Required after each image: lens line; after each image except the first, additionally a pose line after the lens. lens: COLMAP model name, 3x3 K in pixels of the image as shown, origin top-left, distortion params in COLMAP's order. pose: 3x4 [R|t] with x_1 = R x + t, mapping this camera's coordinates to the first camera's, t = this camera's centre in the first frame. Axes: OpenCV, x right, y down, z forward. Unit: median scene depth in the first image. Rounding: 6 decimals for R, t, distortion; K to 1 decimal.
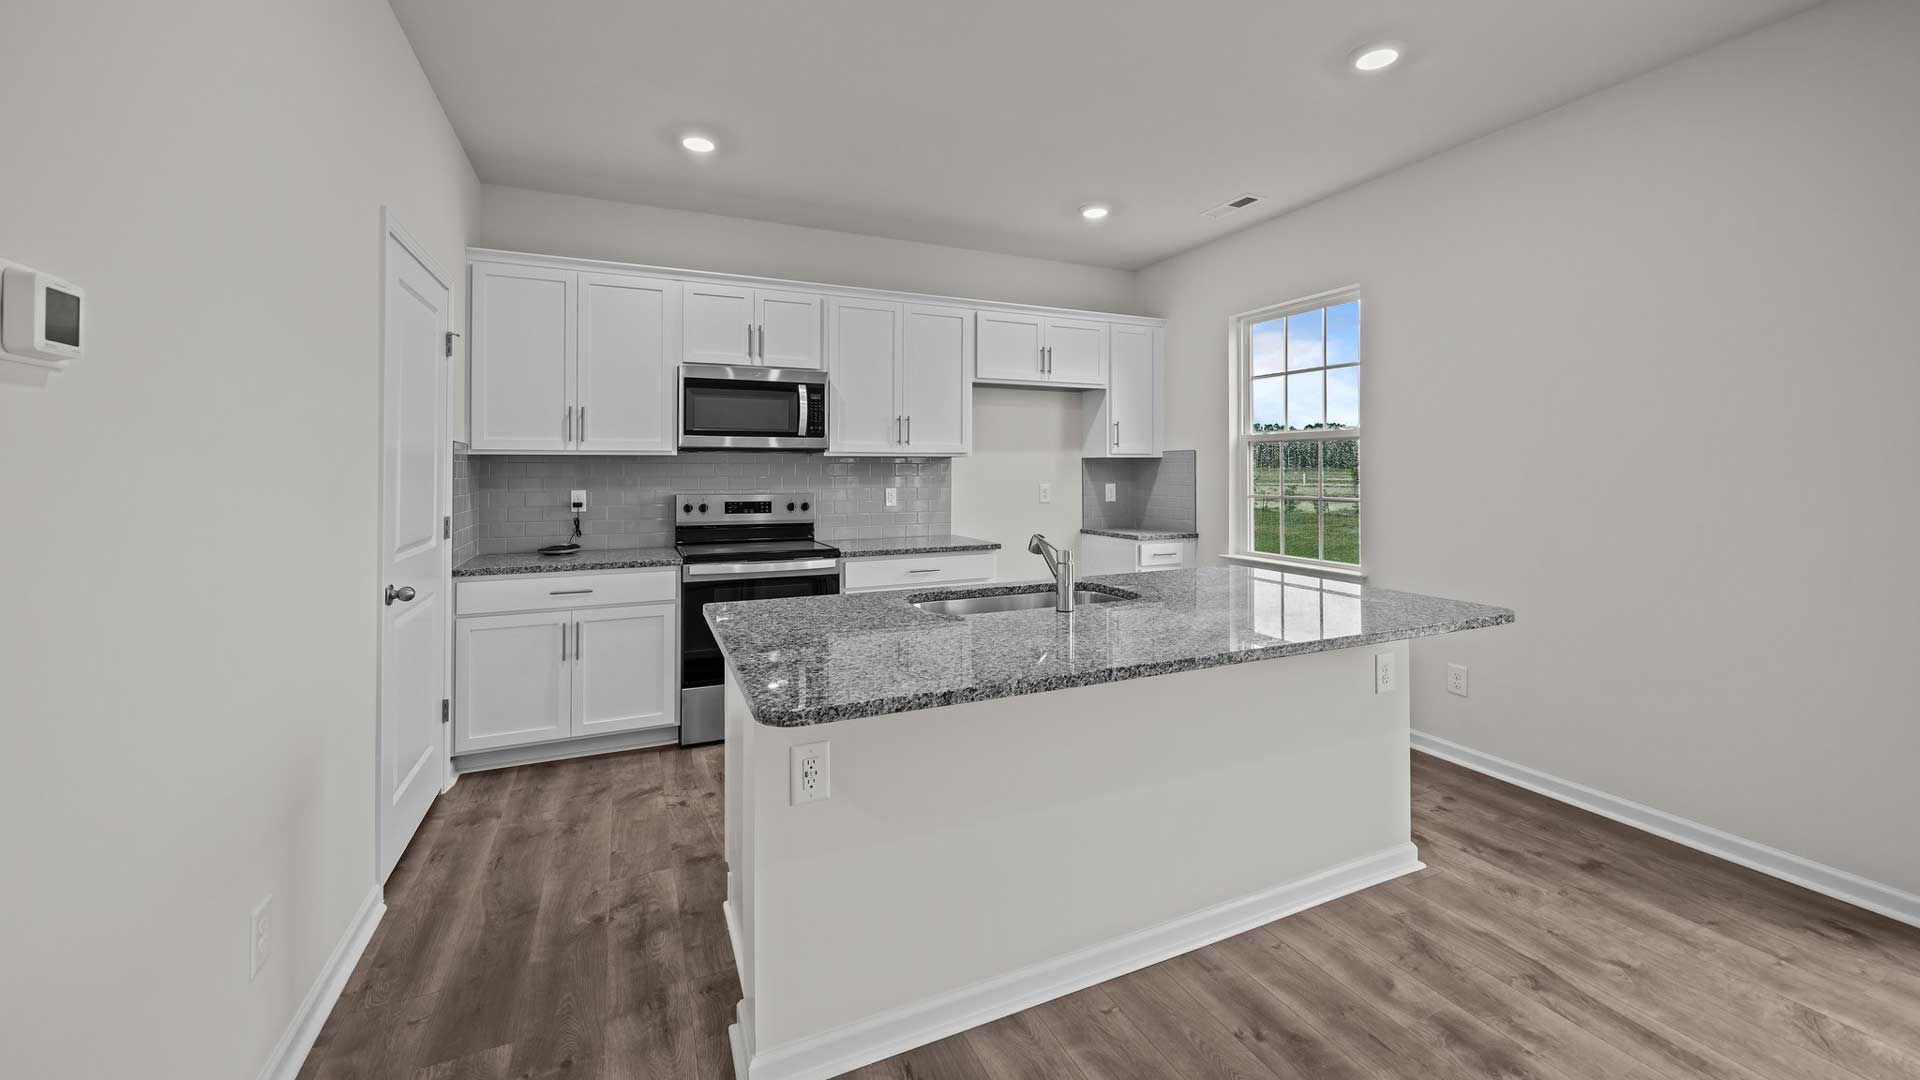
lens RADIAL K [[733.4, 0, 947.2], [0, 733.4, 457.4], [0, 0, 1]] dist [-0.000226, -0.000522]
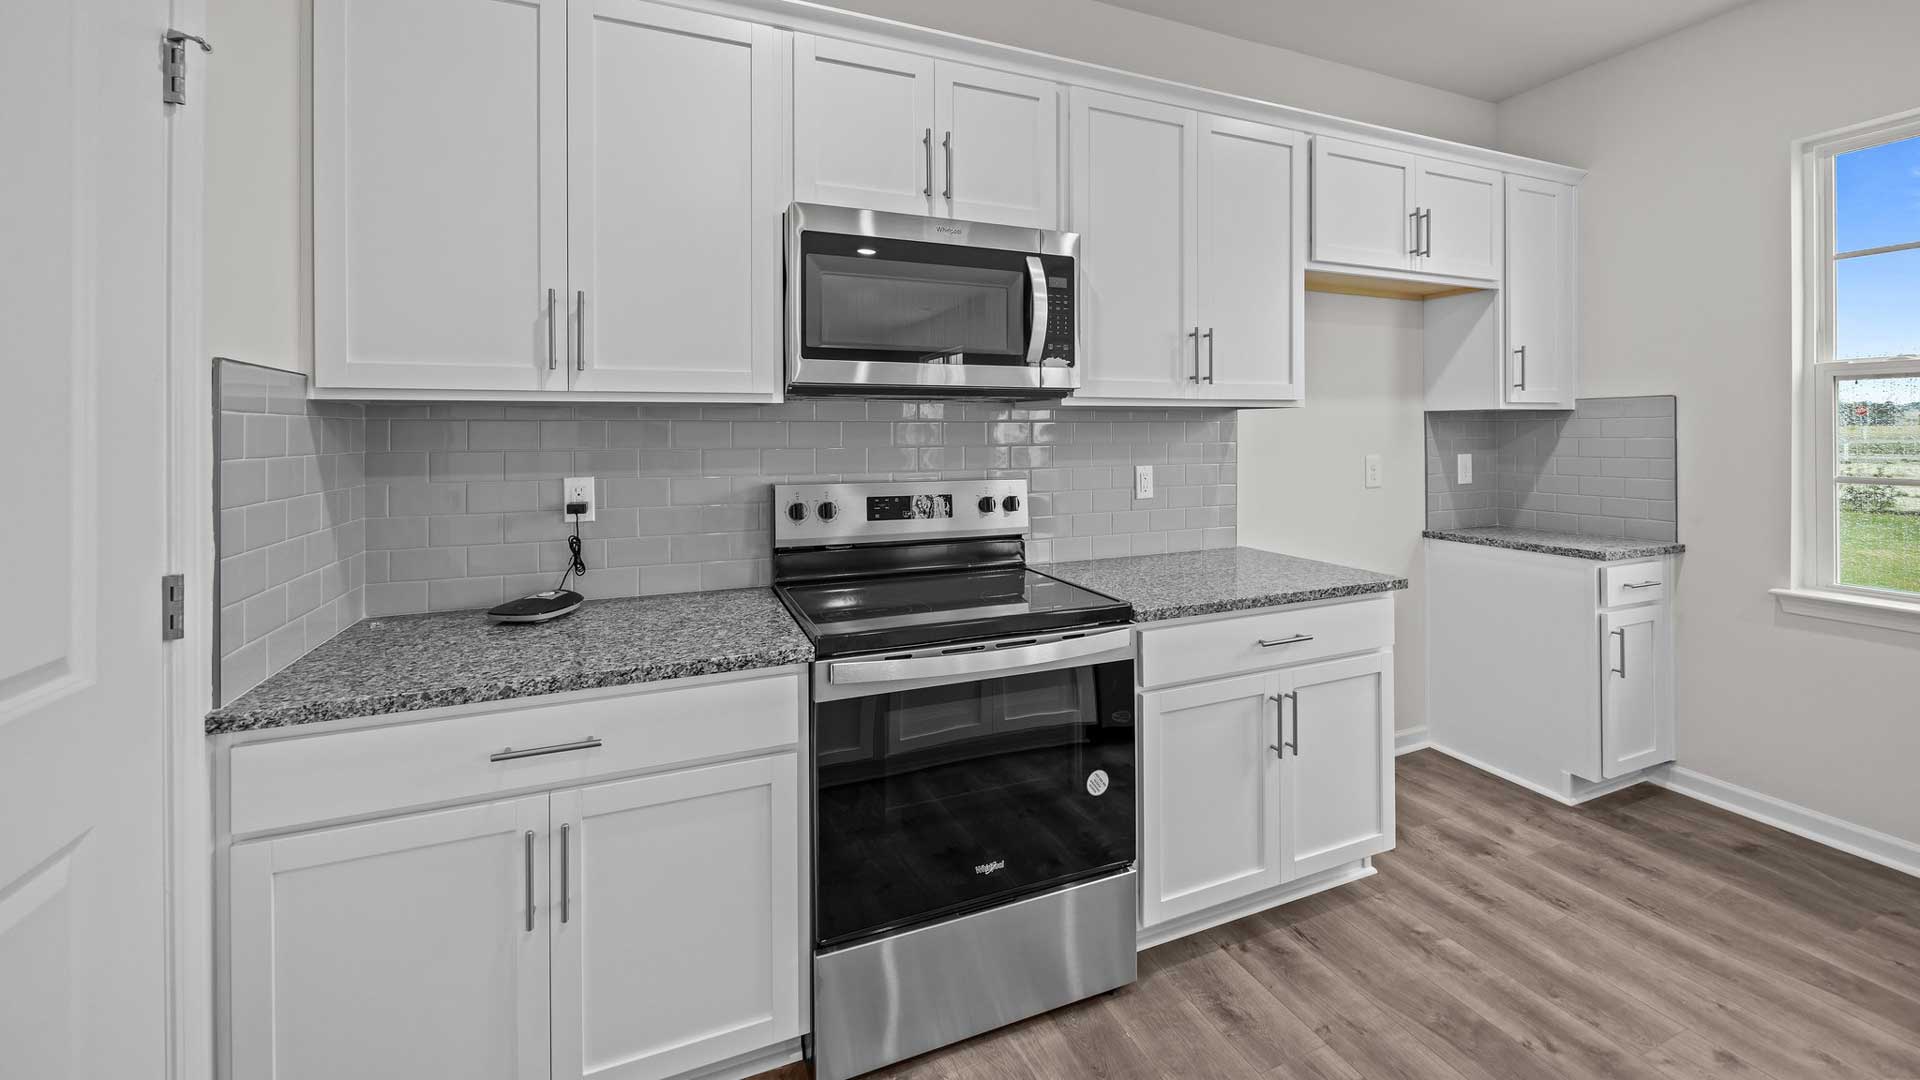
lens RADIAL K [[733.4, 0, 951.0], [0, 733.4, 425.7], [0, 0, 1]] dist [-0.000226, -0.000522]
pose [[0.999399, -0.004057, -0.034432, -0.237455], [0.004352, 0.999955, 0.008484, 0.007710], [0.034396, -0.008629, 0.999371, 0.518127]]
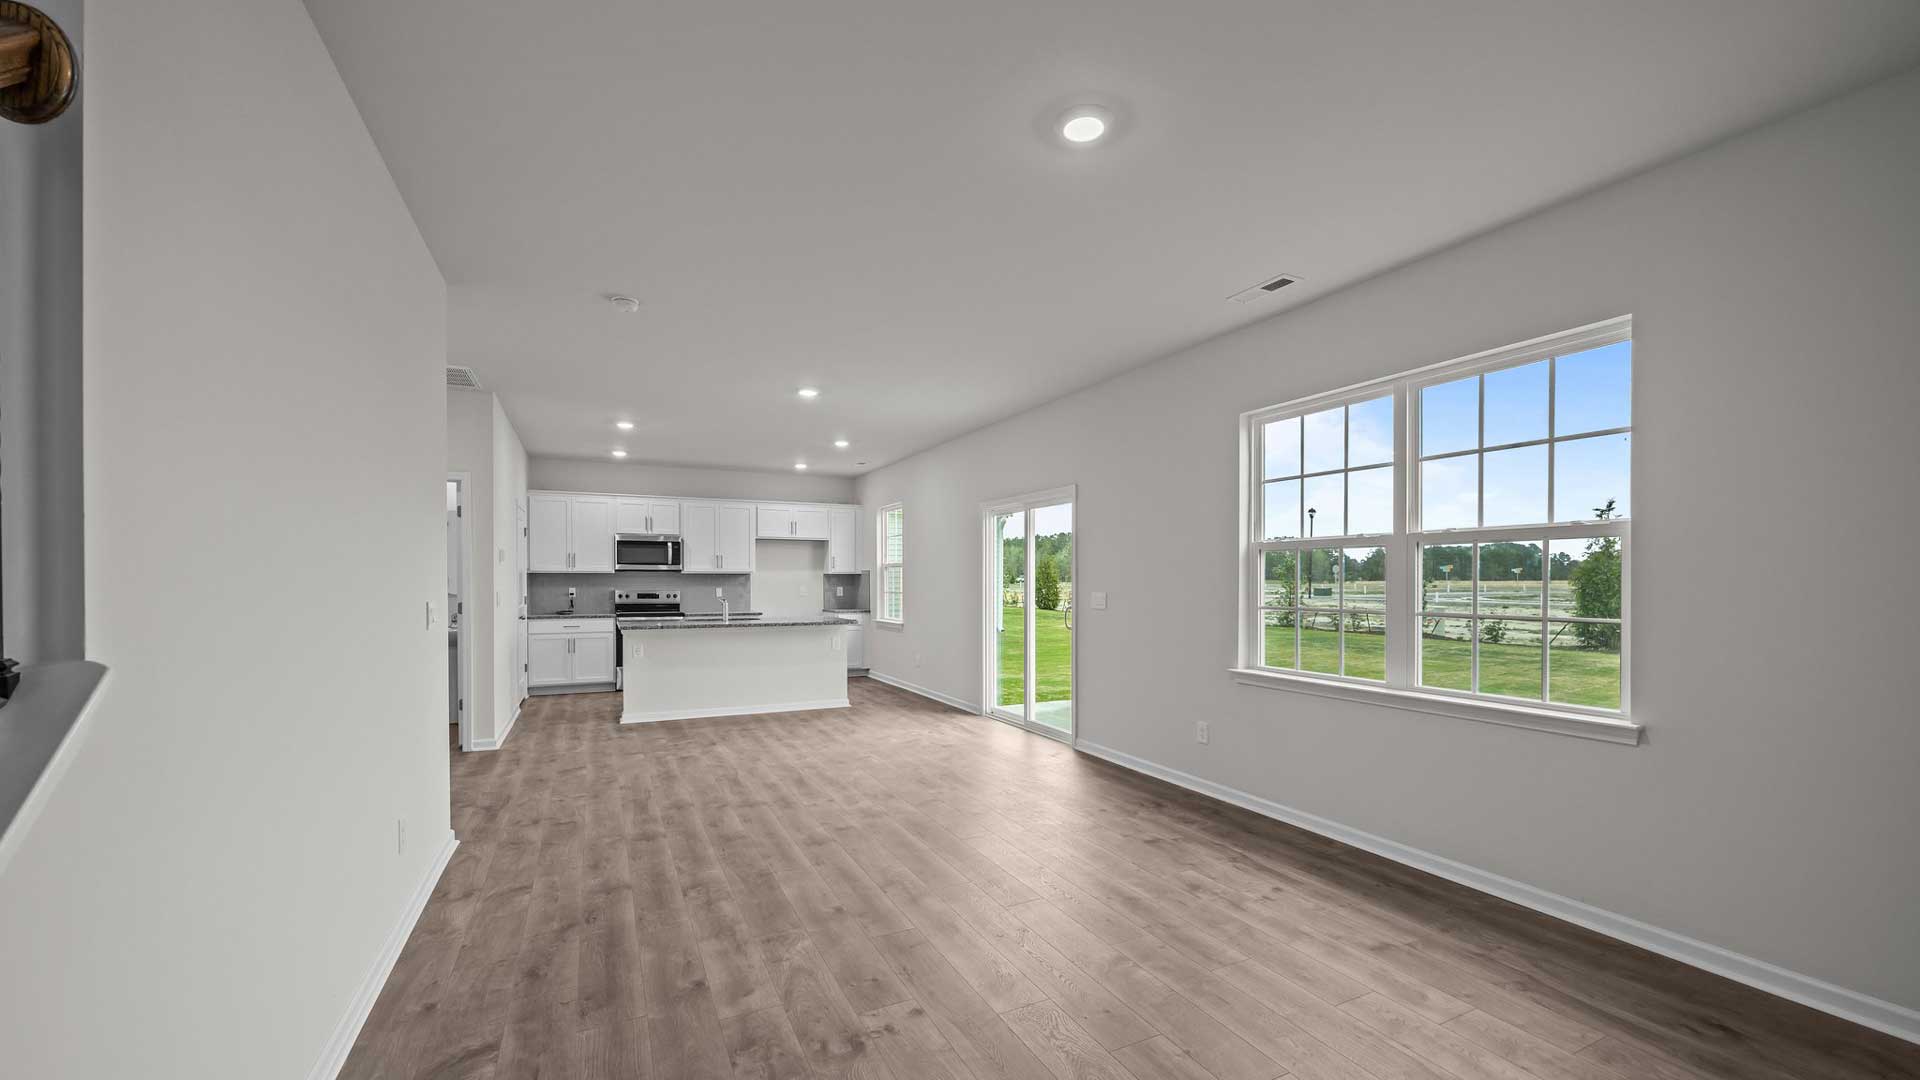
lens RADIAL K [[733.4, 0, 941.0], [0, 733.4, 584.0], [0, 0, 1]] dist [-0.000226, -0.000522]
pose [[0.999440, -0.001011, 0.033461, 0.577676], [0.000399, 0.999833, 0.018272, -0.009781], [-0.033474, -0.018248, 0.999273, -1.336223]]
